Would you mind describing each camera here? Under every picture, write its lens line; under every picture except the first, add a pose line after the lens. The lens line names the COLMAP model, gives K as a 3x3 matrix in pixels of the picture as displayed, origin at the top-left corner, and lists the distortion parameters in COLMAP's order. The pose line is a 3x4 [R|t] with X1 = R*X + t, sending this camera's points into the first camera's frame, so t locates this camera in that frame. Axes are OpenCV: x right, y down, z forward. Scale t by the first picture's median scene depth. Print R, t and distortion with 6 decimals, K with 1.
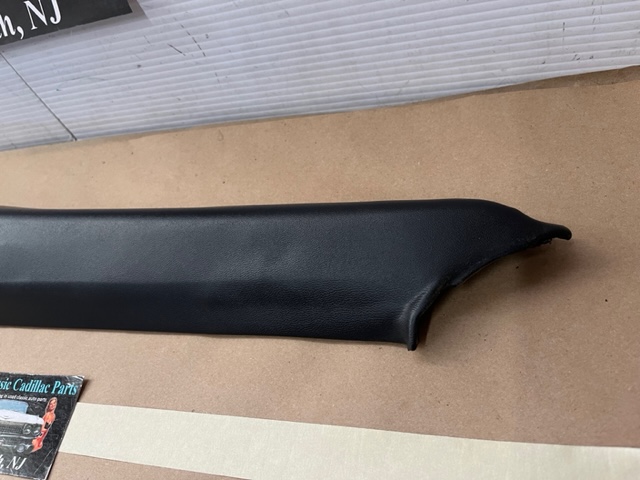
lens RADIAL K [[492.3, 0, 319.8], [0, 492.3, 237.6], [0, 0, 1]] dist [0.035549, -0.080793]
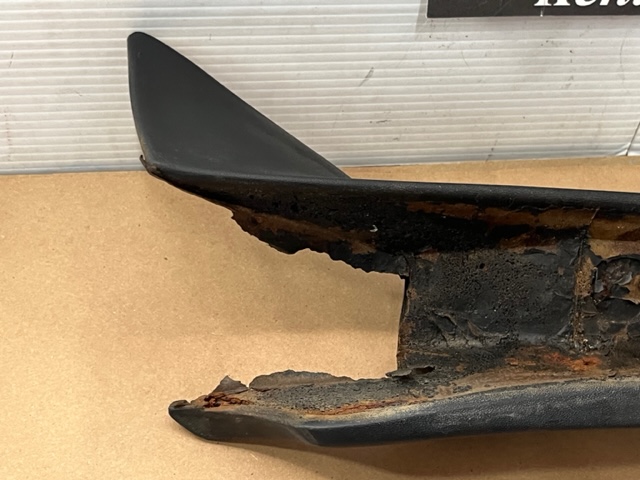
lens RADIAL K [[981.4, 0, 316.9], [0, 981.4, 245.7], [0, 0, 1]] dist [0.159931, -0.715604]
pose [[0.891438, 0.008963, 0.453055, -1.945321], [0.013230, 0.998863, -0.045792, -0.046769], [-0.452950, 0.046814, 0.890306, 0.136224]]
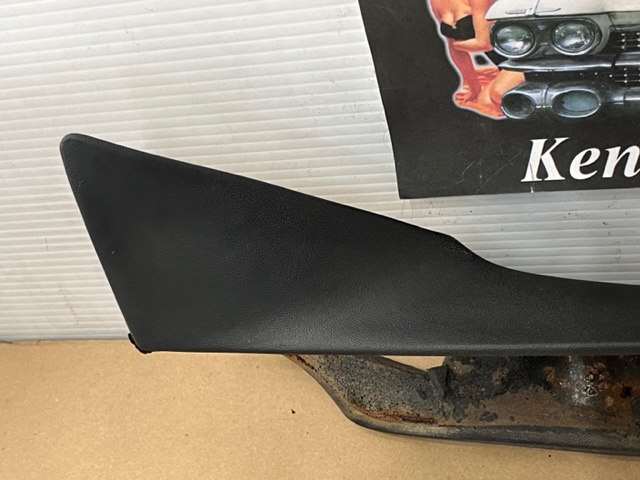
lens RADIAL K [[1010.4, 0, 315.3], [0, 1010.4, 240.5], [0, 0, 1]] dist [0.148939, -0.677943]
pose [[0.998453, 0.040254, 0.038347, -1.341362], [-0.035360, 0.992056, -0.120722, -0.211970], [-0.042902, 0.119180, 0.991945, -0.004953]]
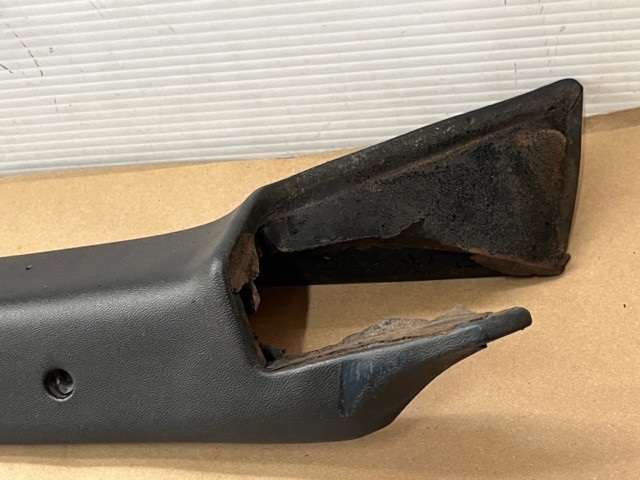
lens RADIAL K [[981.4, 0, 316.9], [0, 981.4, 245.7], [0, 0, 1]] dist [0.159931, -0.715604]
pose [[0.981256, 0.015735, 0.192065, -0.125132], [0.016116, 0.986469, -0.163157, 0.113318], [-0.192033, 0.163194, 0.967725, -0.421387]]
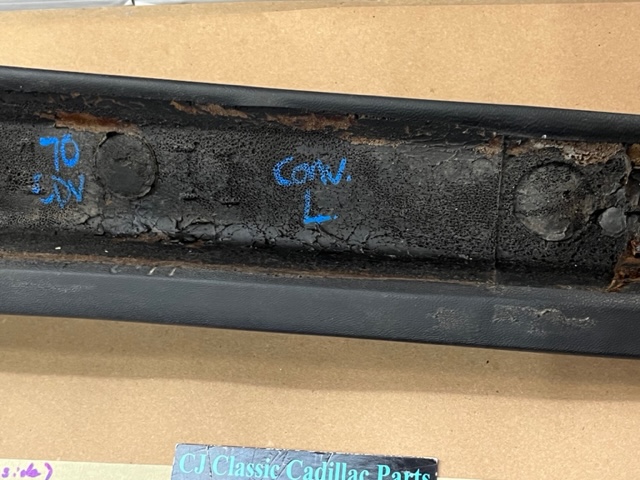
lens RADIAL K [[995.6, 0, 320.0], [0, 995.6, 240.0], [0, 0, 1]] dist [0.162171, -0.727636]
pose [[0.990627, -0.006846, 0.136424, -0.623441], [-0.011817, 0.990704, 0.135523, -0.124949], [-0.136084, -0.135865, 0.981337, -0.200867]]
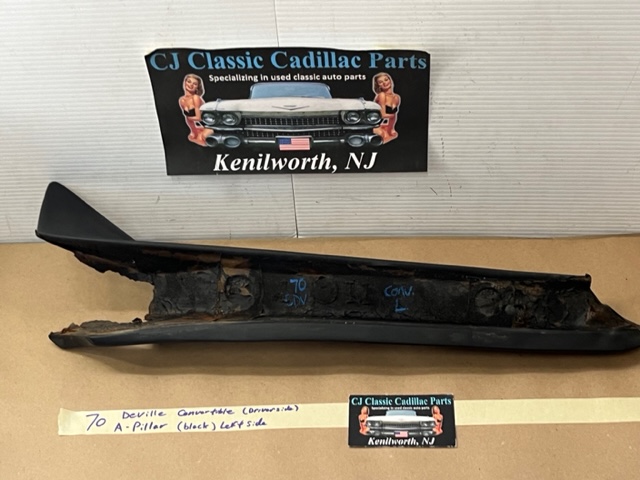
lens RADIAL K [[952.6, 0, 323.9], [0, 952.6, 231.0], [0, 0, 1]] dist [0.207303, -0.885709]
pose [[0.956948, 0.077916, 0.279605, -1.562933], [-0.024189, 0.981354, -0.190681, 0.351656], [-0.289248, 0.175708, 0.940990, -1.843929]]
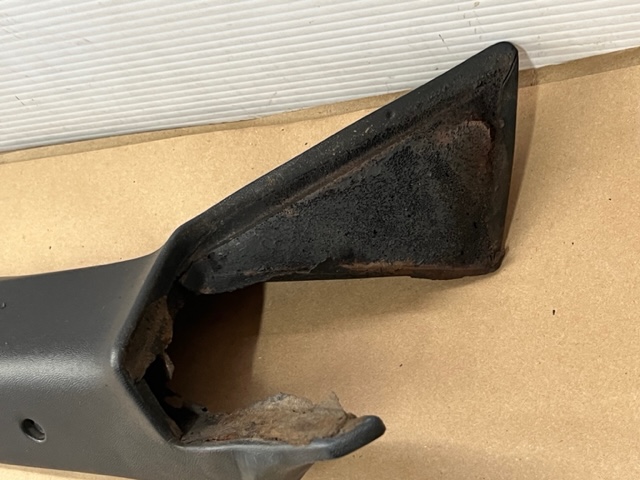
lens RADIAL K [[978.6, 0, 333.5], [0, 978.6, 240.3], [0, 0, 1]] dist [0.168854, -0.741018]
pose [[0.989207, -0.137645, -0.050230, 0.306763], [0.144364, 0.974208, 0.173429, -0.345424], [0.025063, -0.178809, 0.983565, -0.449150]]
